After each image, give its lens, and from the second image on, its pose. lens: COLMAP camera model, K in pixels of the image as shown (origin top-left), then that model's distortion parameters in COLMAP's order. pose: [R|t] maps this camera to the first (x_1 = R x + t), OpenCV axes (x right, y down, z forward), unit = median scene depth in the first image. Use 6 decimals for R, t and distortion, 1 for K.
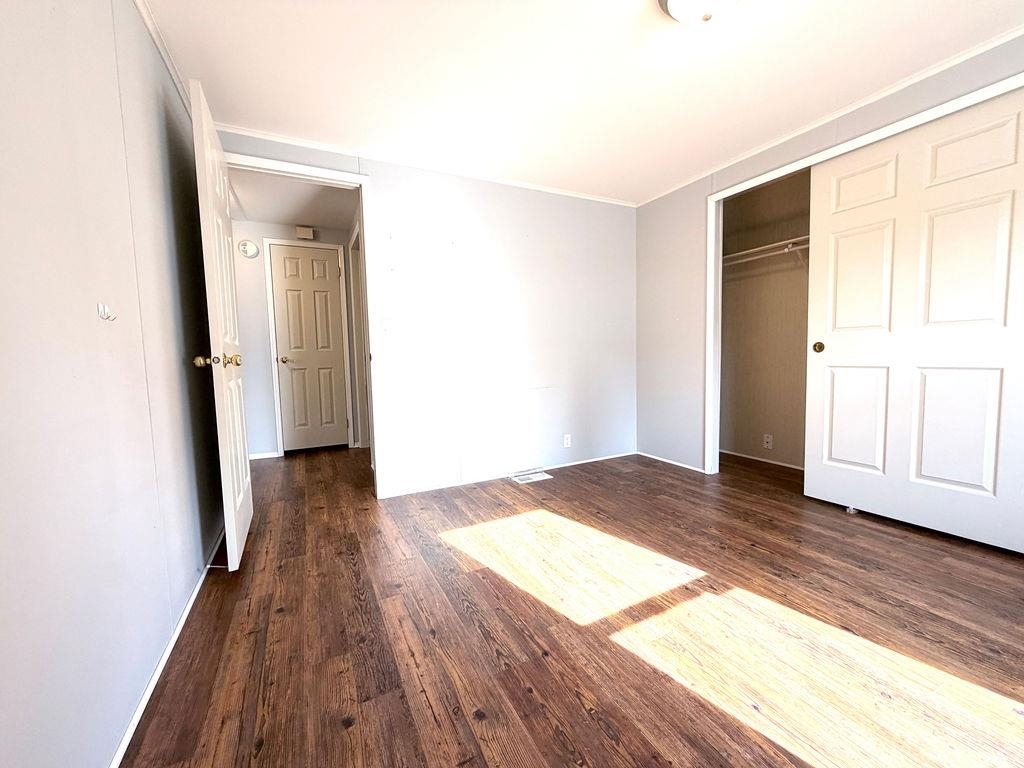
lens RADIAL K [[408.0, 0, 510.9], [0, 408.0, 384.2], [0, 0, 1]] dist [-0.000031, 0.000094]
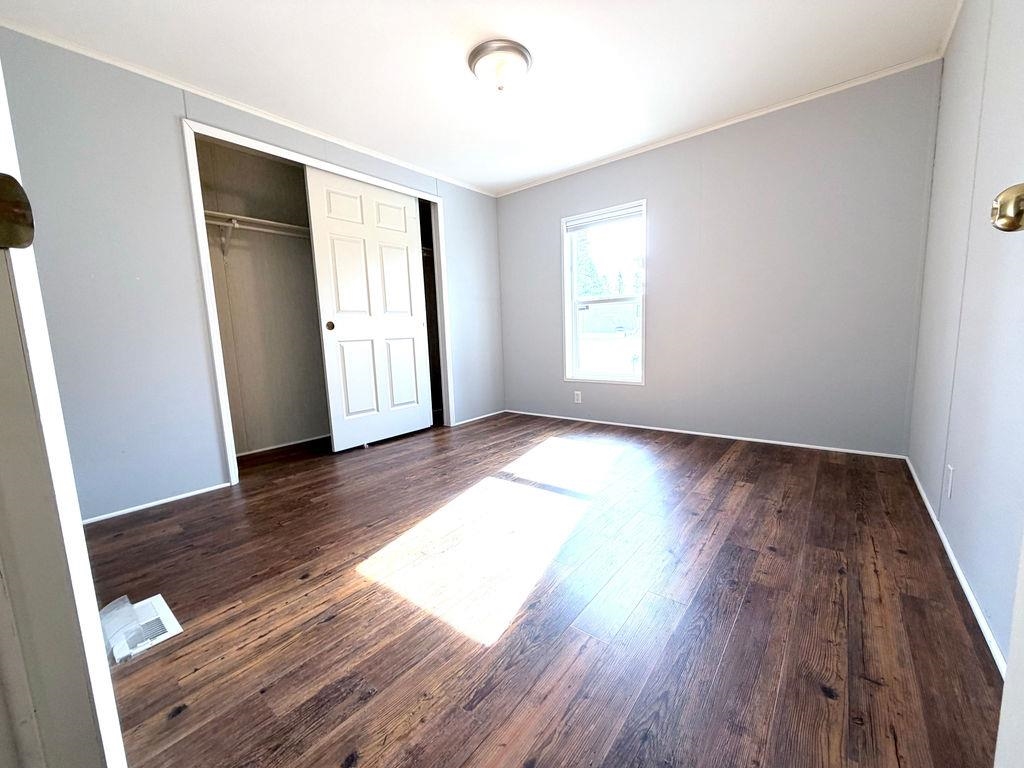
lens RADIAL K [[408.0, 0, 510.9], [0, 408.0, 384.2], [0, 0, 1]] dist [-0.000031, 0.000094]
pose [[-0.405538, -0.071781, 0.911255, -0.623560], [0.119185, 0.984249, 0.130572, -0.016475], [-0.906275, 0.161560, -0.390595, 1.109893]]
